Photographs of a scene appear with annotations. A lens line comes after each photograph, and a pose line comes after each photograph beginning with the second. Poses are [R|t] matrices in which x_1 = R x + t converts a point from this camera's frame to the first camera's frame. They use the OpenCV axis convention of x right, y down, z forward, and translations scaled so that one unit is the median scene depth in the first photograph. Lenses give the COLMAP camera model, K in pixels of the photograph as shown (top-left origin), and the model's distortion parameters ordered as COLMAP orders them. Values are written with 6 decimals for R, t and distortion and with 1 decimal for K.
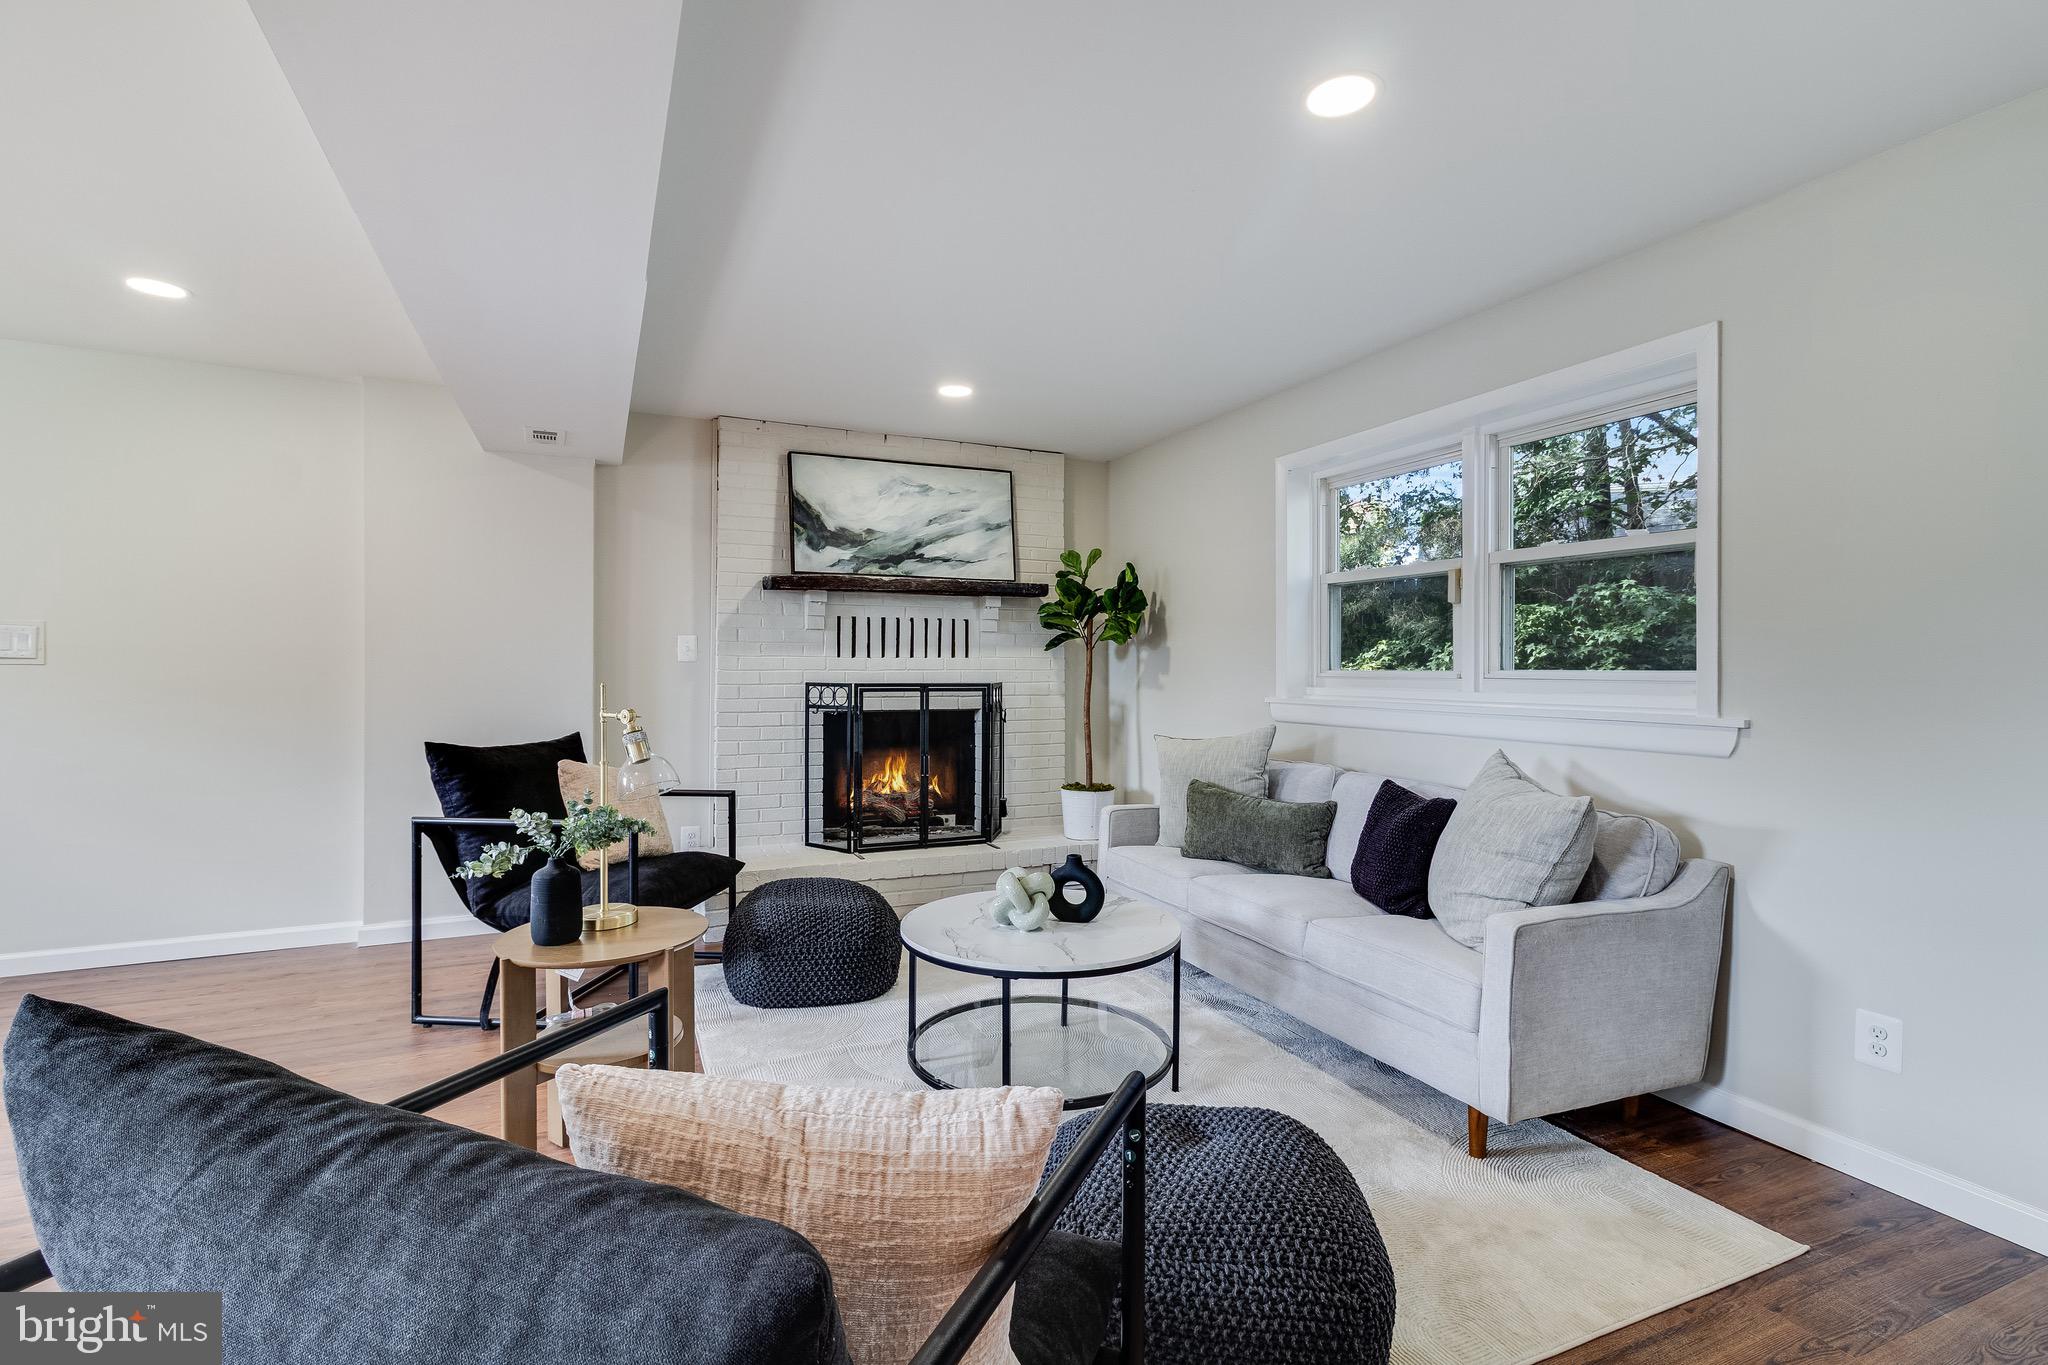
lens RADIAL K [[957.6, 0, 1023.9], [0, 957.6, 673.3], [0, 0, 1]] dist [-0.017044, -0.000249]
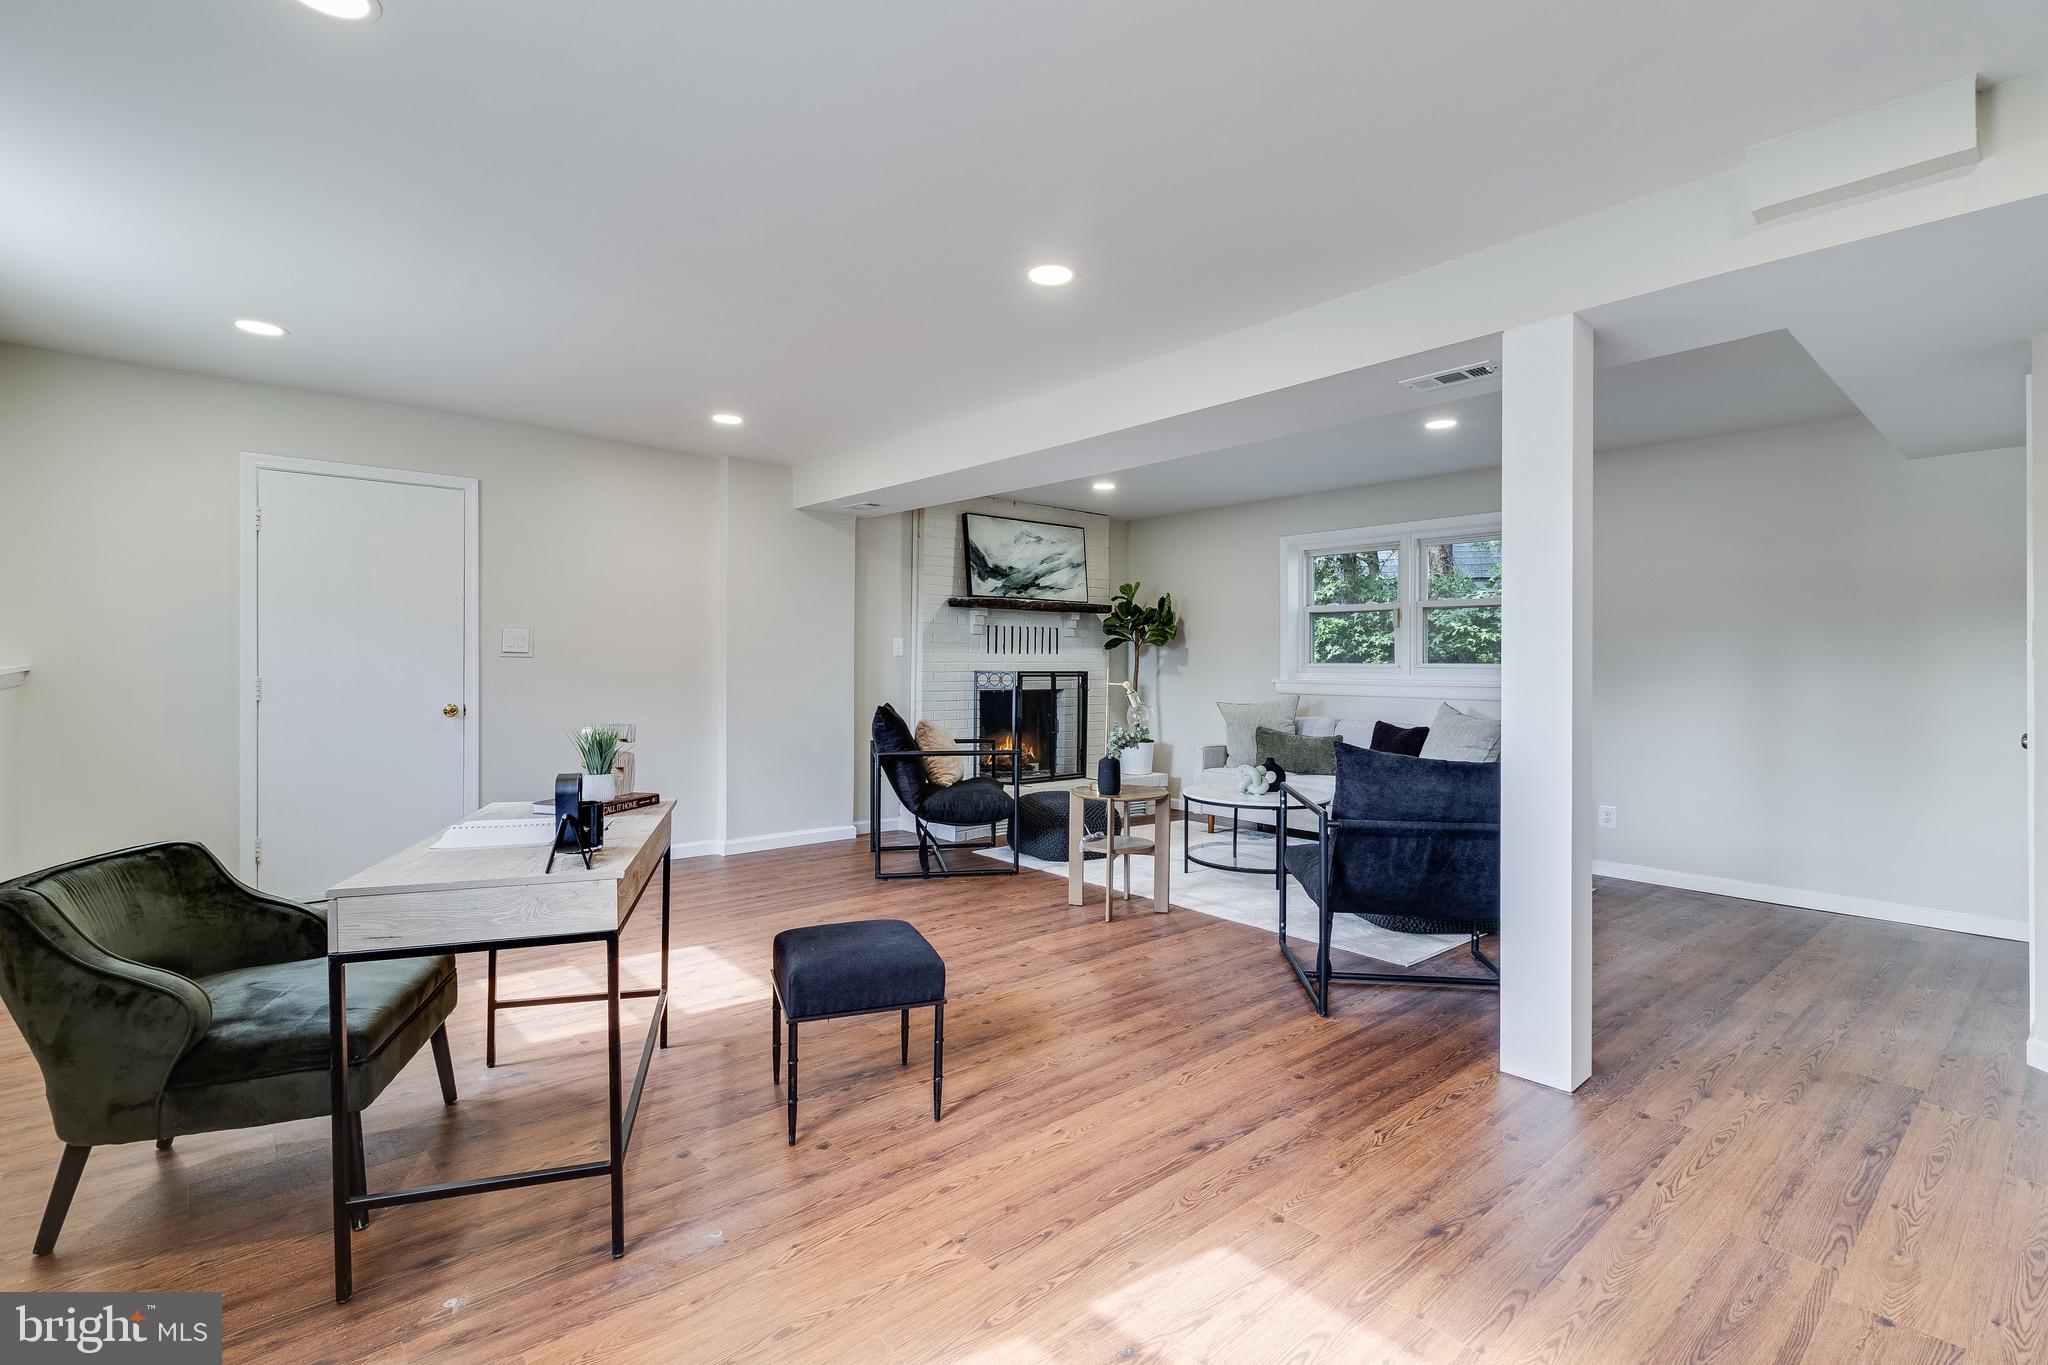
lens RADIAL K [[957.6, 0, 1019.7], [0, 957.6, 678.9], [0, 0, 1]] dist [-0.017044, -0.000249]
pose [[0.953425, -0.003183, 0.301614, -0.590858], [-0.001089, 0.999901, 0.013997, 0.001103], [-0.301629, -0.013673, 0.953327, -0.405162]]
